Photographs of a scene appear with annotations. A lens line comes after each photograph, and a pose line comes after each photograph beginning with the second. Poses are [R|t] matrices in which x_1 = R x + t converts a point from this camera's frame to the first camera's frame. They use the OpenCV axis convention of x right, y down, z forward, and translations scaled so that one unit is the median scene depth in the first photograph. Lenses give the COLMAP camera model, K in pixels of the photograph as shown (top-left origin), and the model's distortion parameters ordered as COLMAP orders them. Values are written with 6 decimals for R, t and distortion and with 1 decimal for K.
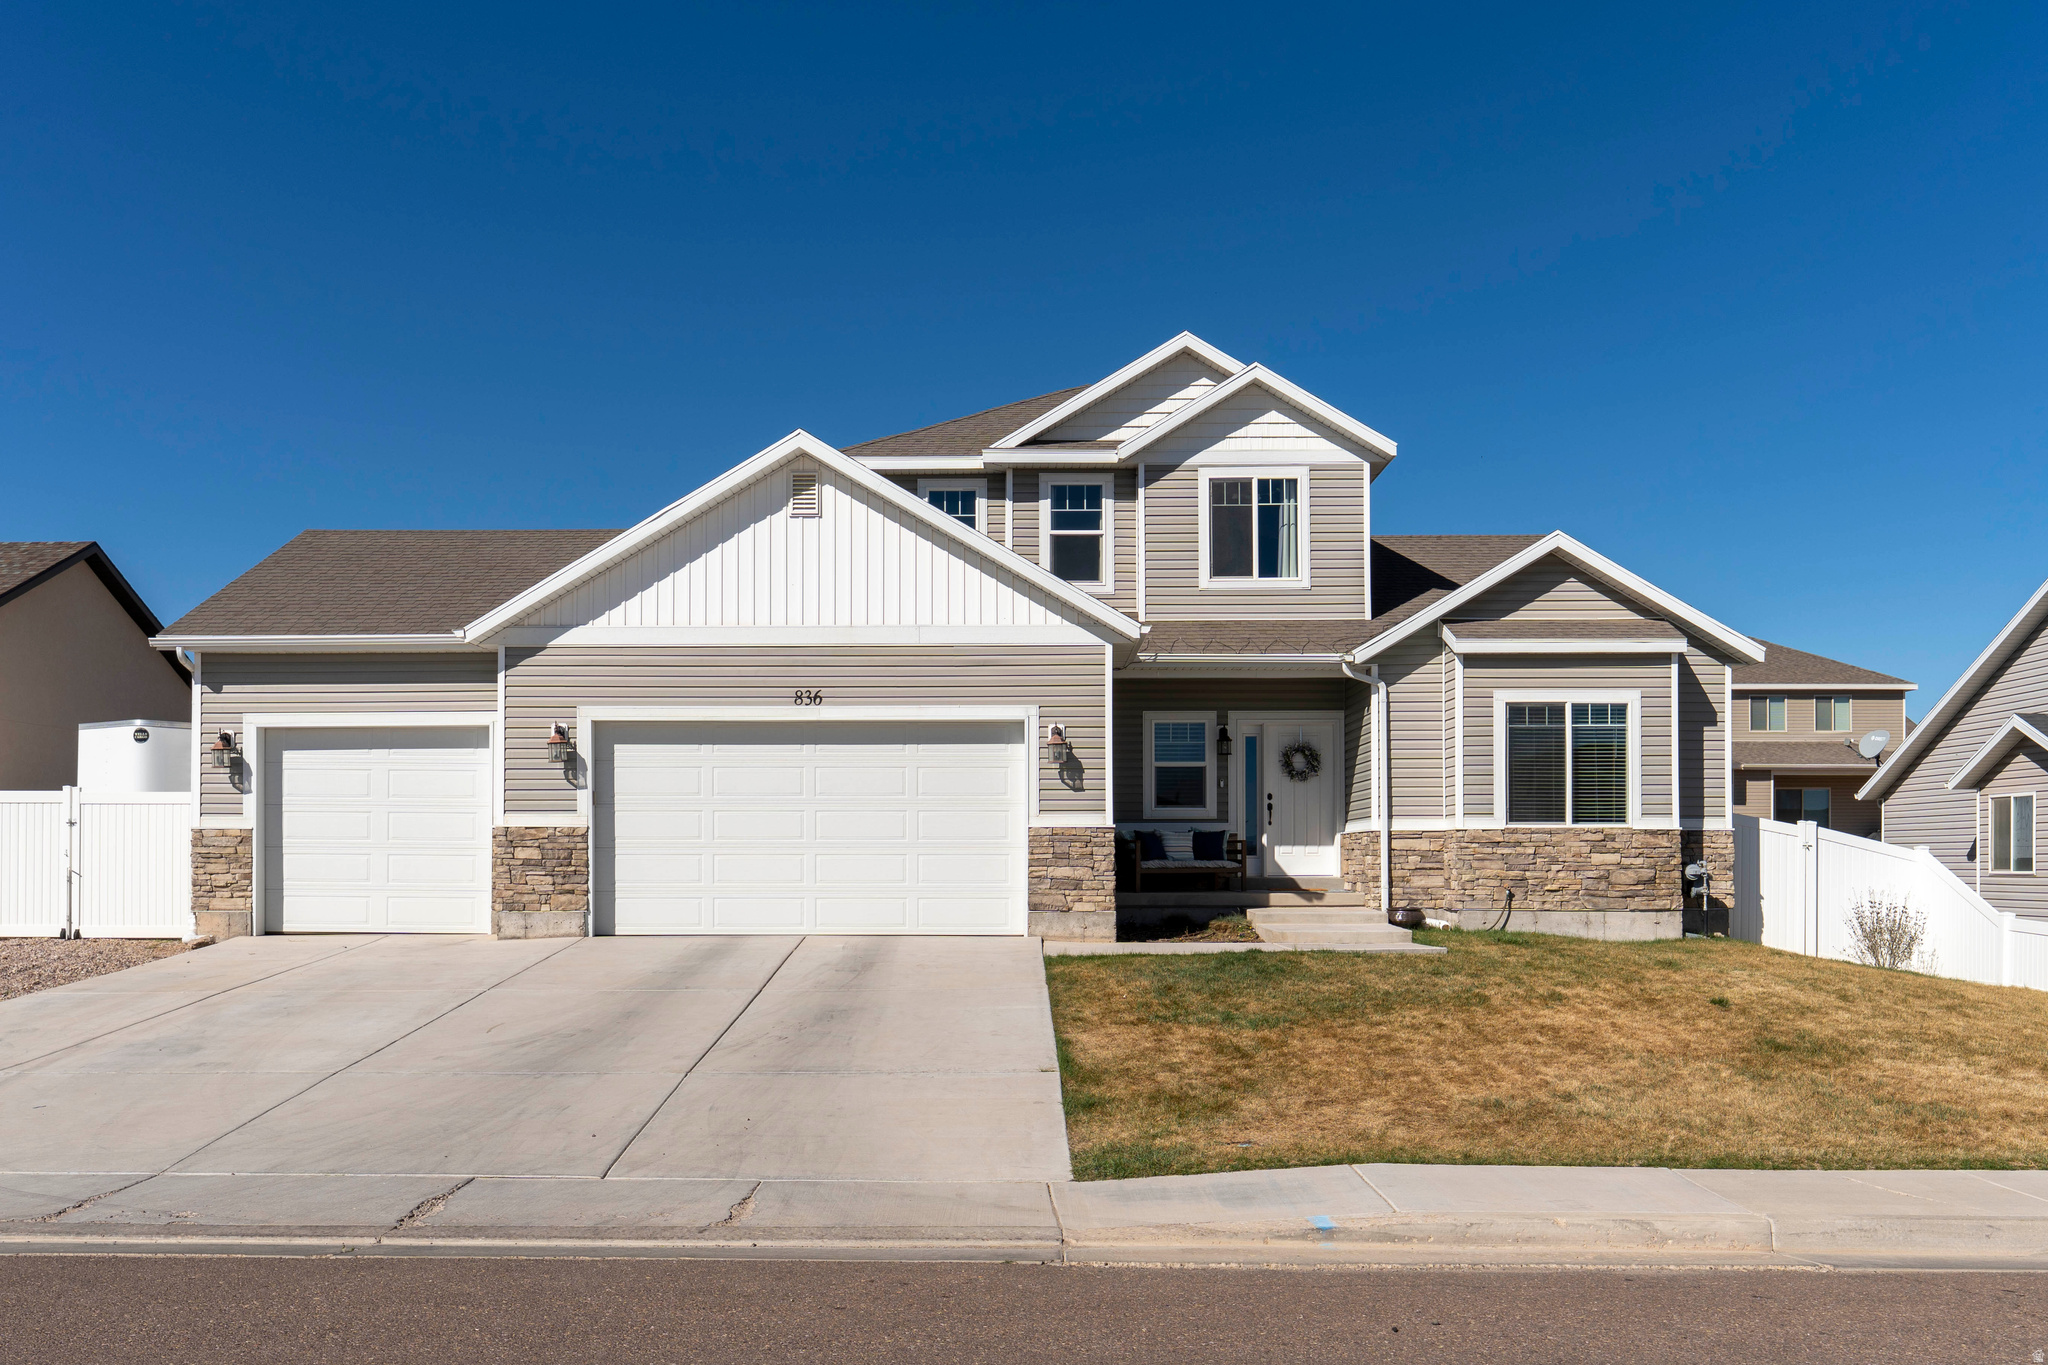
lens RADIAL K [[1458.8, 0, 1022.6], [0, 1458.8, 770.7], [0, 0, 1]] dist [0.000492, 0.000785]
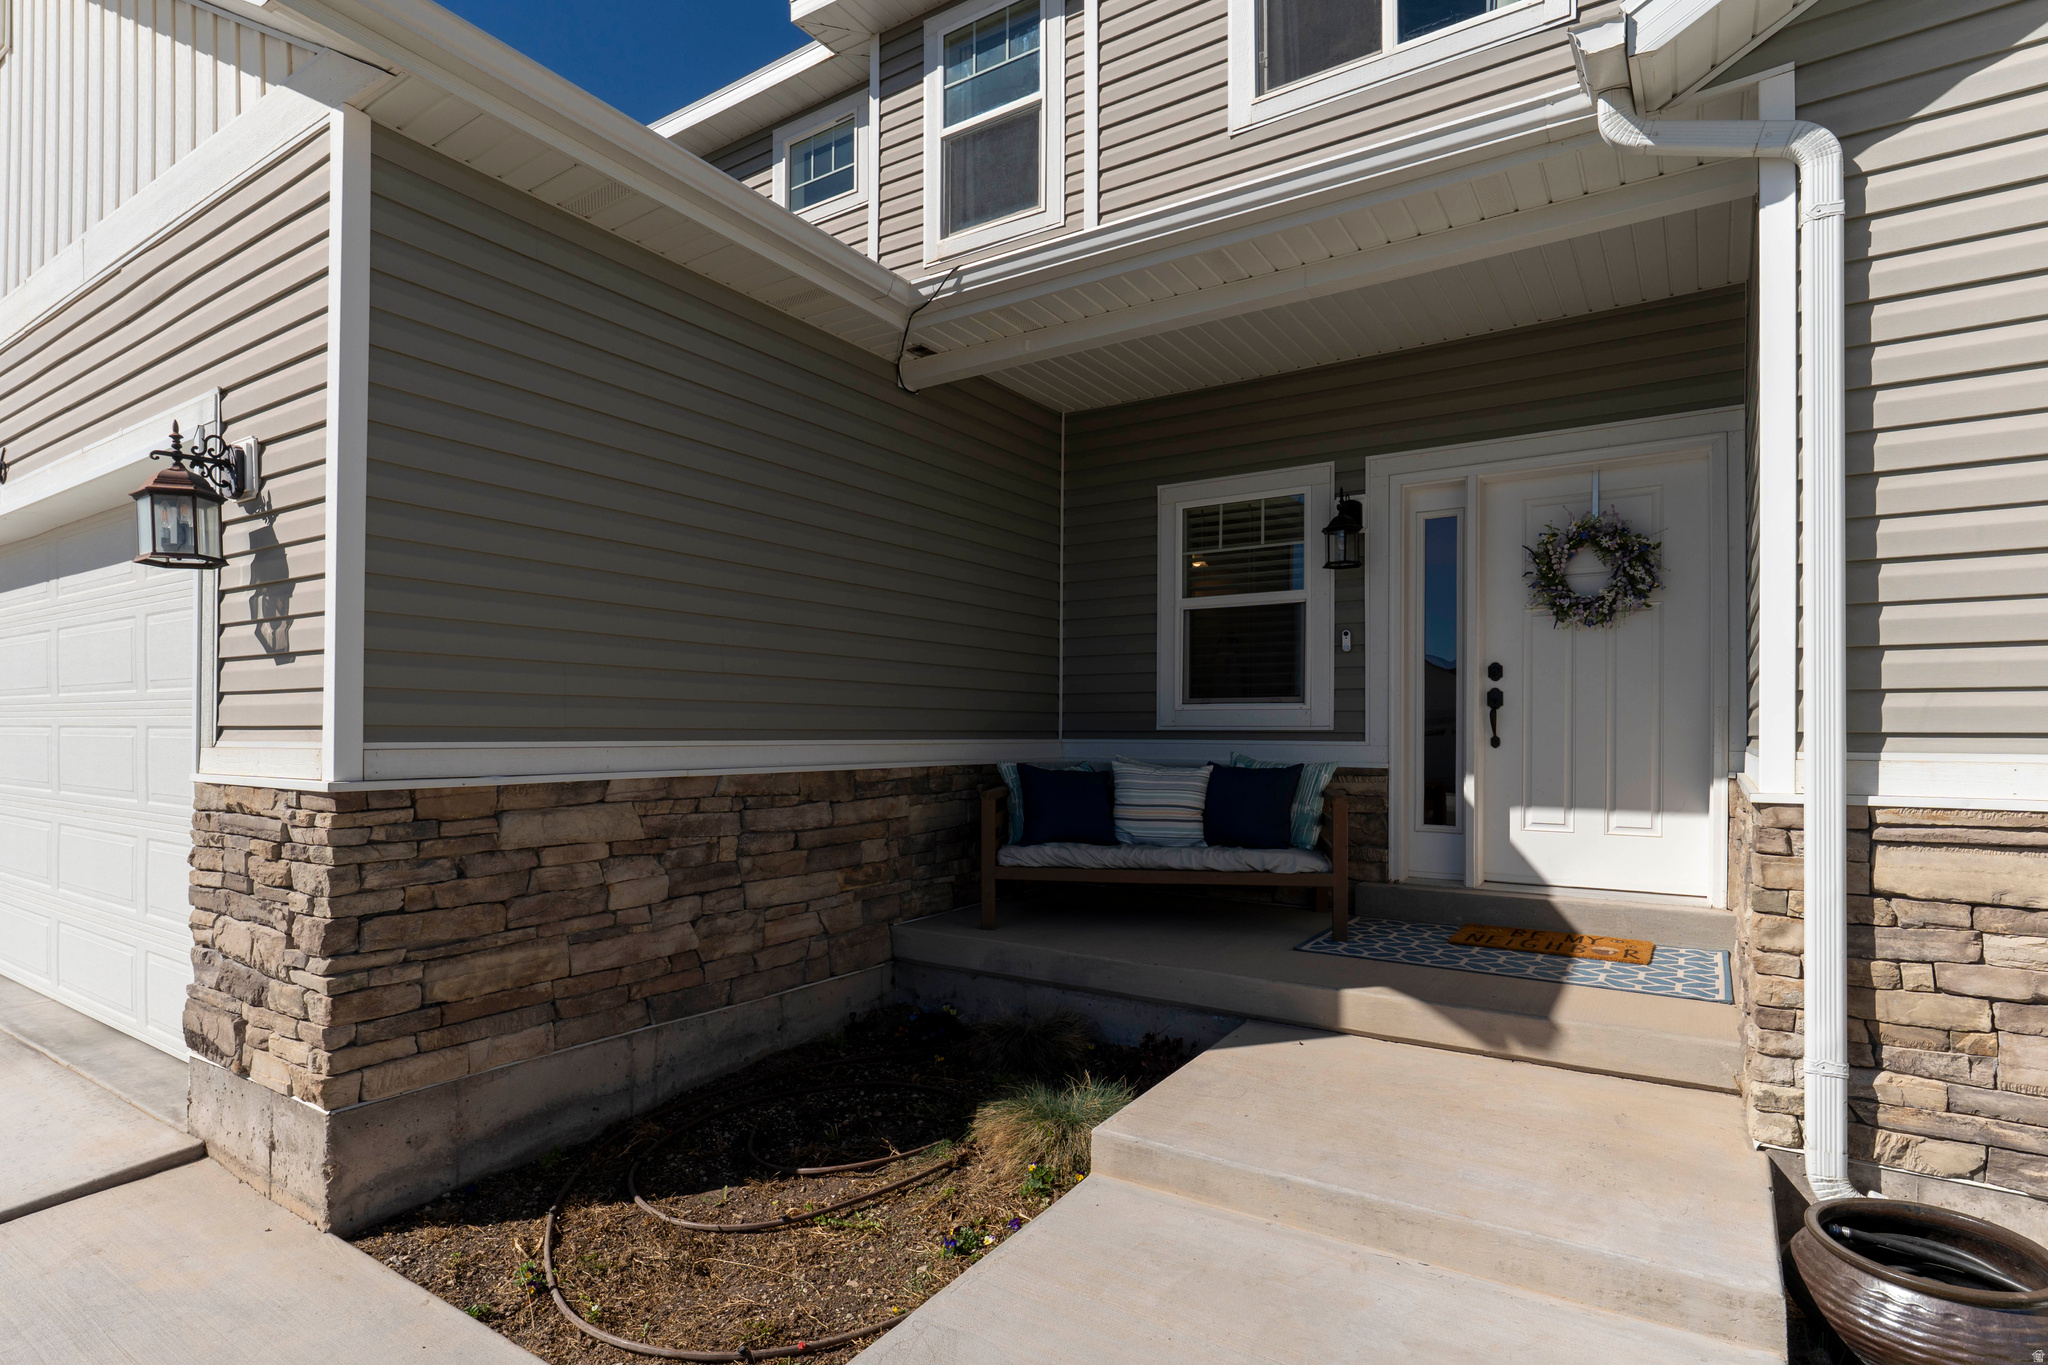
lens RADIAL K [[963.1, 0, 949.2], [0, 963.1, 703.3], [0, 0, 1]] dist [-0.001224, -0.000289]
pose [[0.807253, -0.004325, -0.590190, 0.234700], [0.018633, 0.999661, 0.018160, 0.021642], [0.589912, -0.025657, 0.807060, 0.833848]]
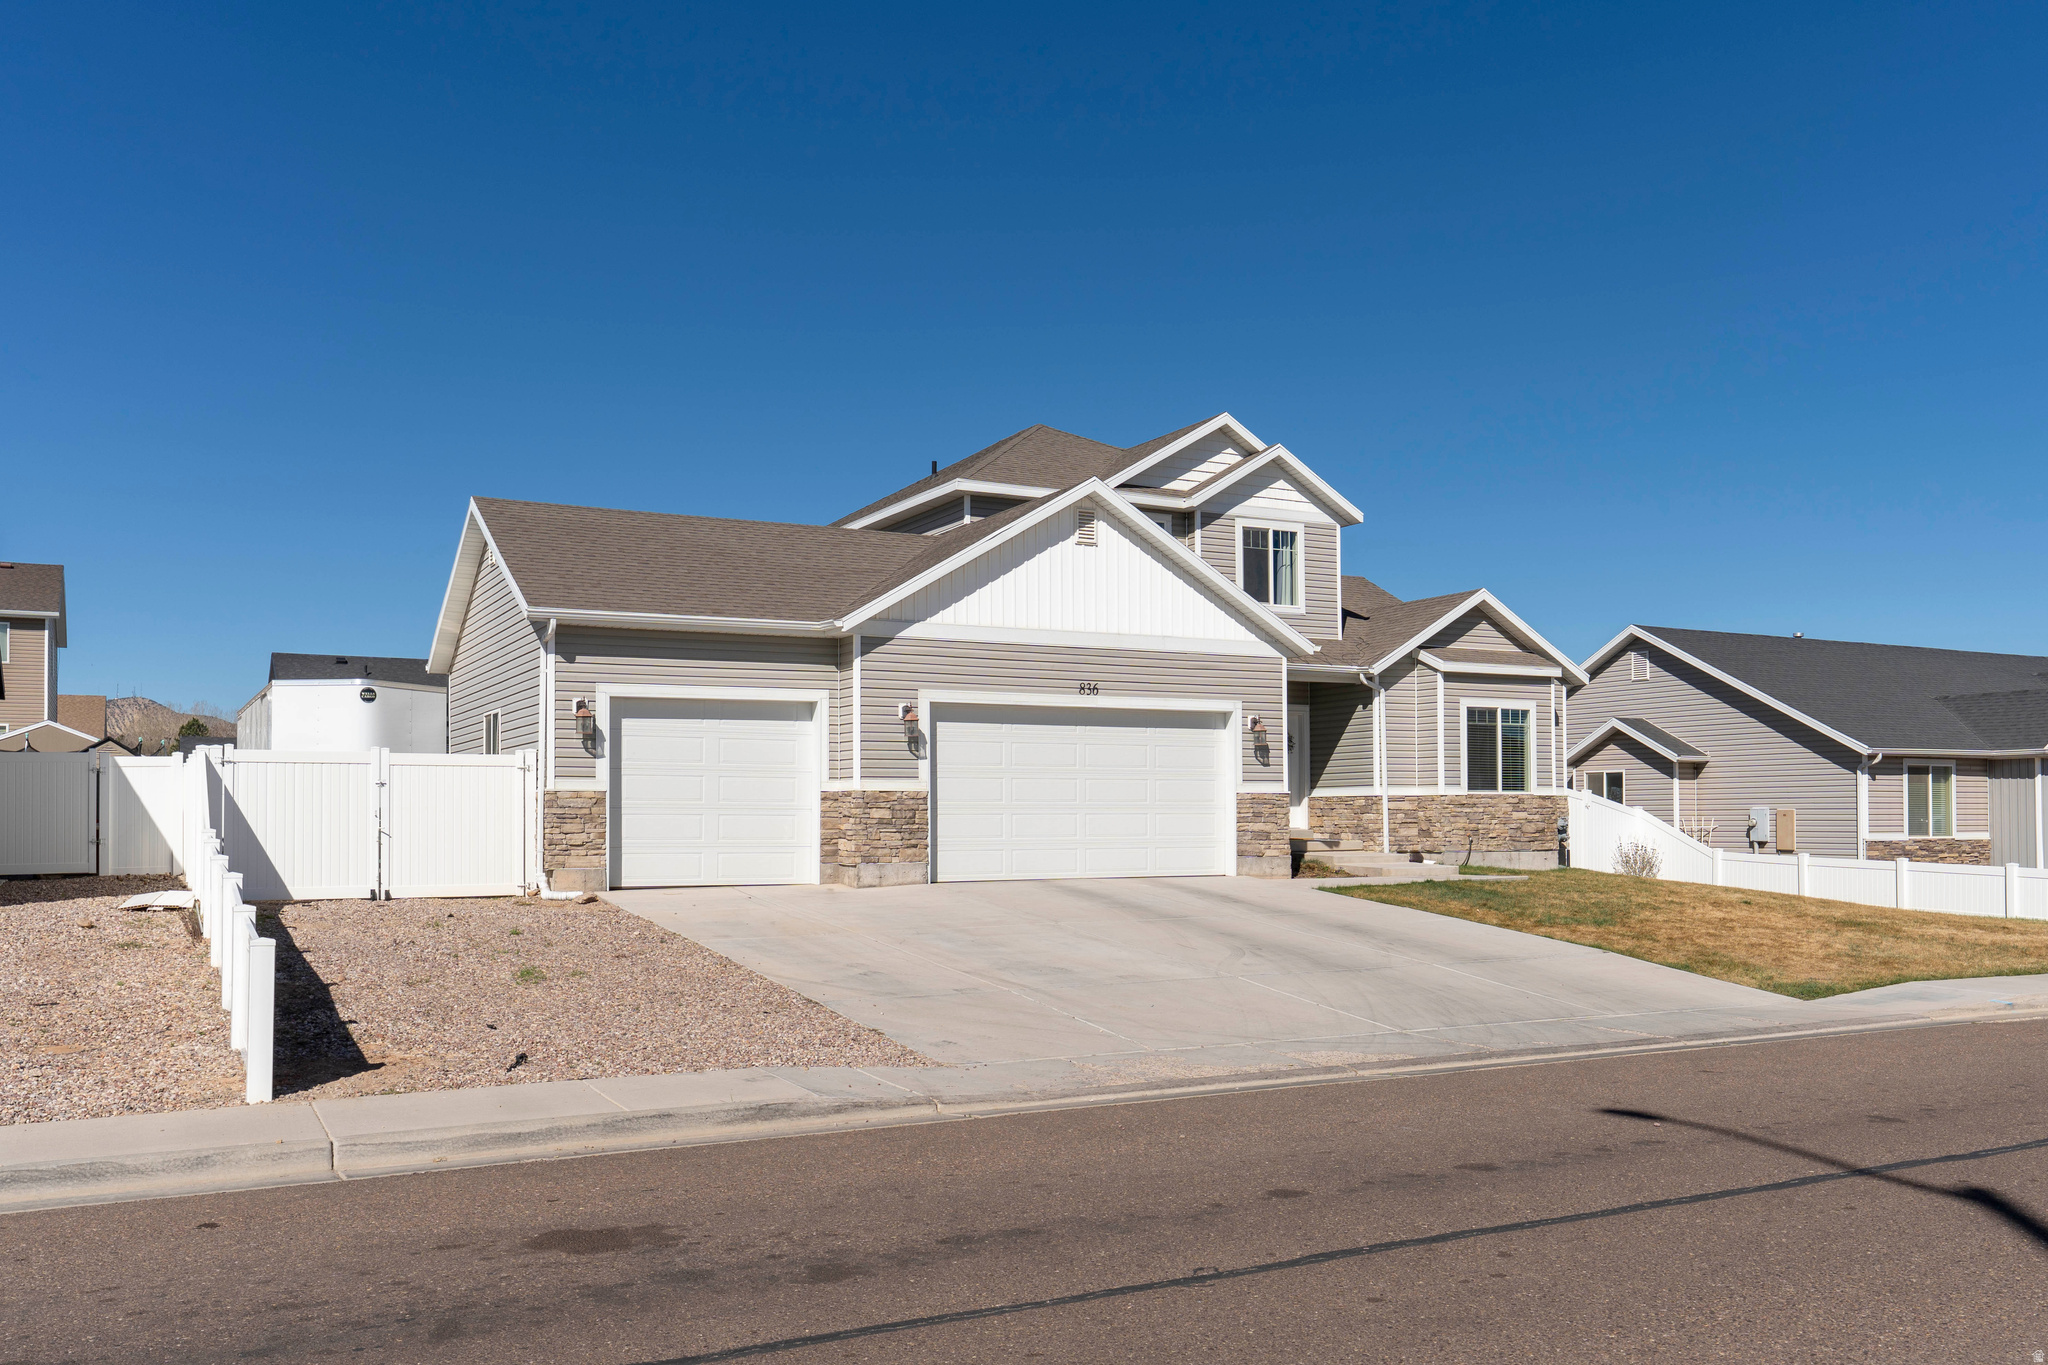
lens RADIAL K [[1403.7, 0, 1024.0], [0, 1403.7, 682.5], [0, 0, 1]] dist [-0.004587, 0.000132]
pose [[0.902910, 0.037915, 0.428154, -0.658582], [-0.023984, 0.998994, -0.037887, -0.007722], [-0.429160, 0.023939, 0.902911, -0.062125]]
